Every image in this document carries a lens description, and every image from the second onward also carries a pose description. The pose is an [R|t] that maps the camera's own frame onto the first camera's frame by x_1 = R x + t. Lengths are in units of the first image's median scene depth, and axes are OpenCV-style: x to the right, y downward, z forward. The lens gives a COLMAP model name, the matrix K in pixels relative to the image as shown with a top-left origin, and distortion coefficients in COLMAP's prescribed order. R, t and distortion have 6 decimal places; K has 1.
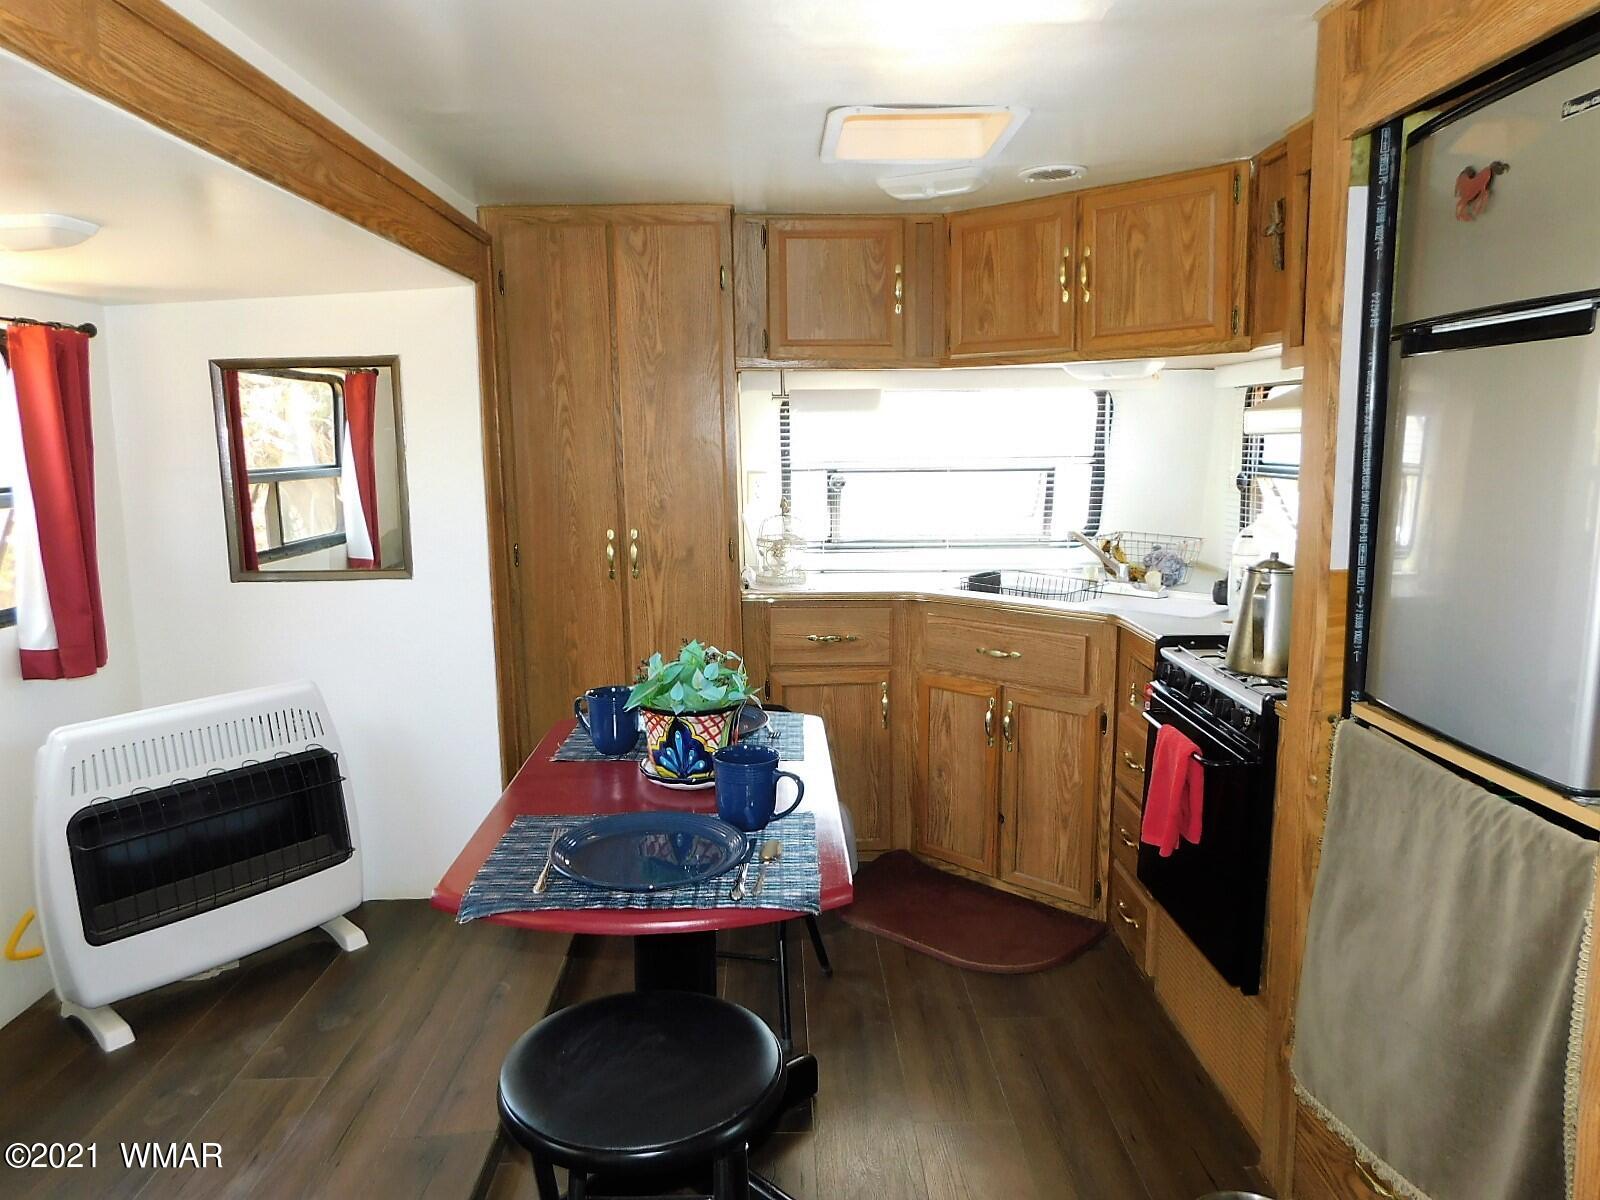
lens RADIAL K [[1072.5, 0, 800.2], [0, 1072.5, 599.7], [0, 0, 1]] dist [-0.050849, 0.037938]
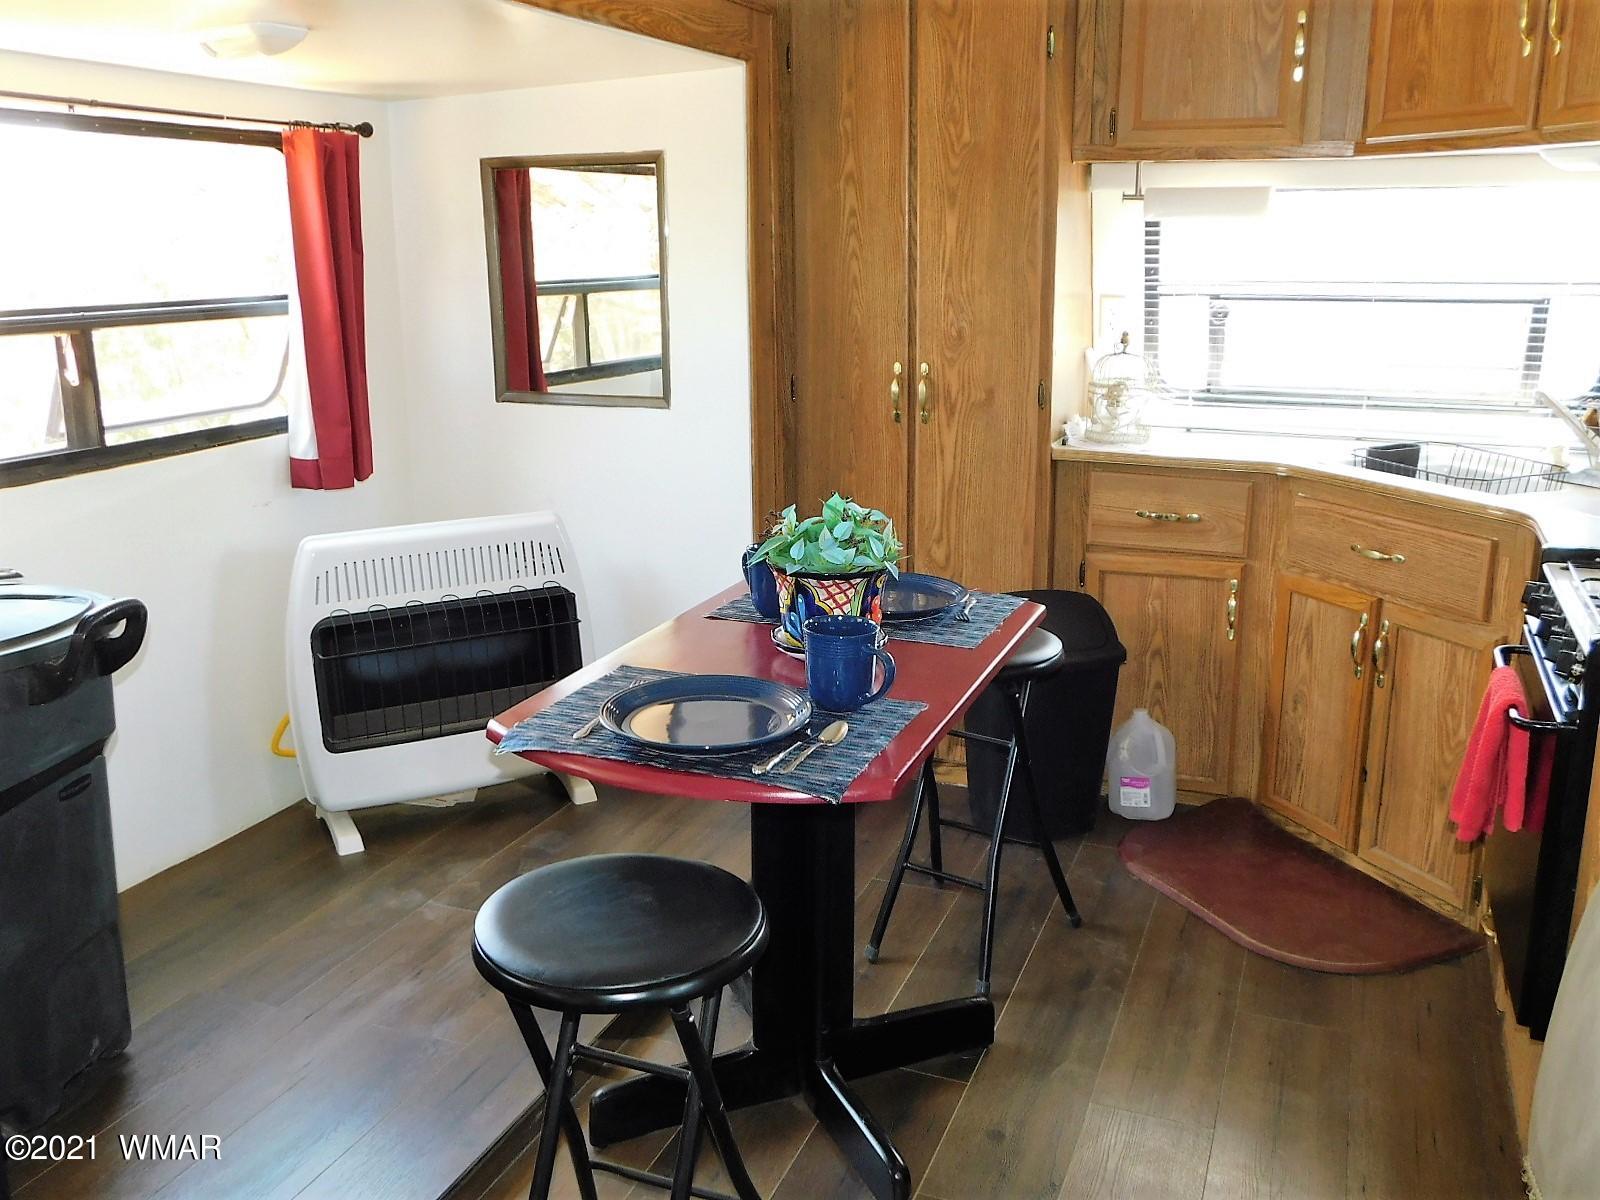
lens RADIAL K [[1373.0, 0, 797.1], [0, 1373.0, 598.0], [0, 0, 1]] dist [-0.017178, 0.002143]
pose [[0.918885, 0.105661, -0.380113, 0.189896], [-0.065708, 0.991000, 0.116627, -0.003814], [0.389014, -0.082191, 0.917558, -0.023828]]
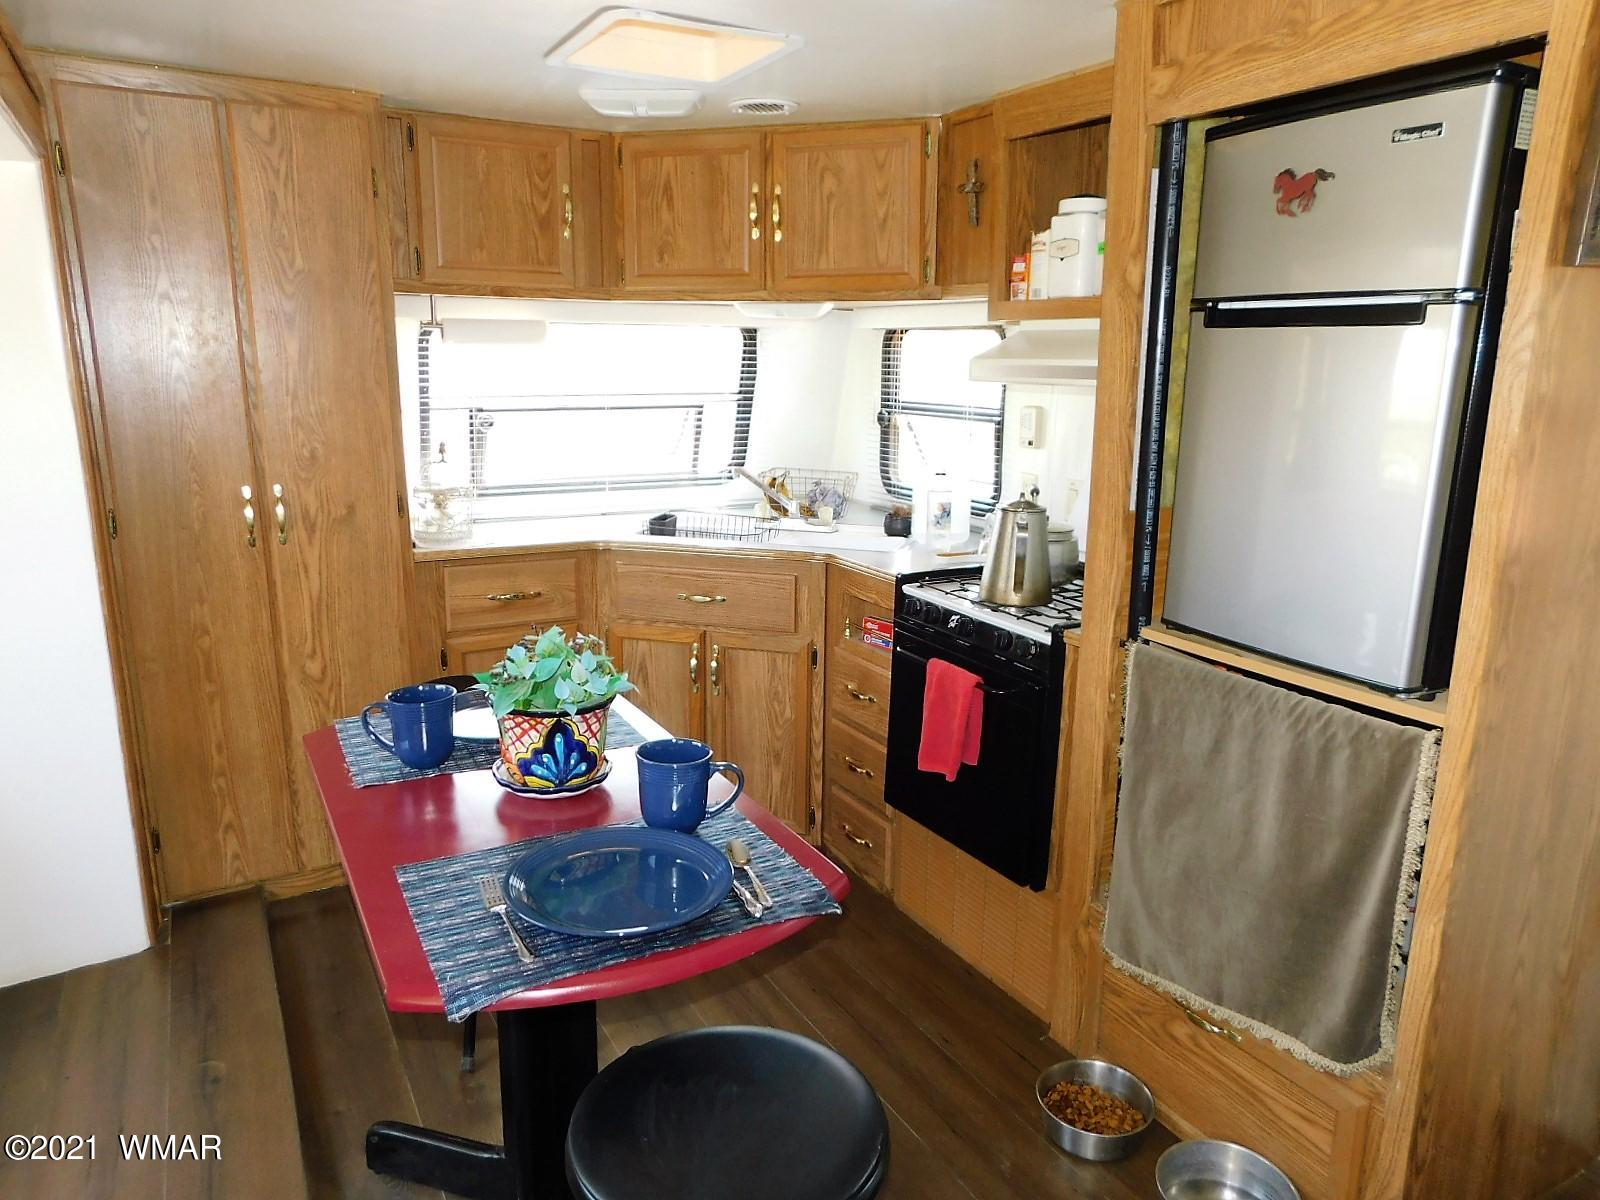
lens RADIAL K [[1072.5, 0, 803.5], [0, 1072.5, 600.6], [0, 0, 1]] dist [-0.050849, 0.037938]
pose [[0.881845, -0.084573, 0.463894, -0.200918], [0.050288, 0.995042, 0.085810, -0.029533], [-0.468851, -0.052343, 0.881725, 0.091439]]
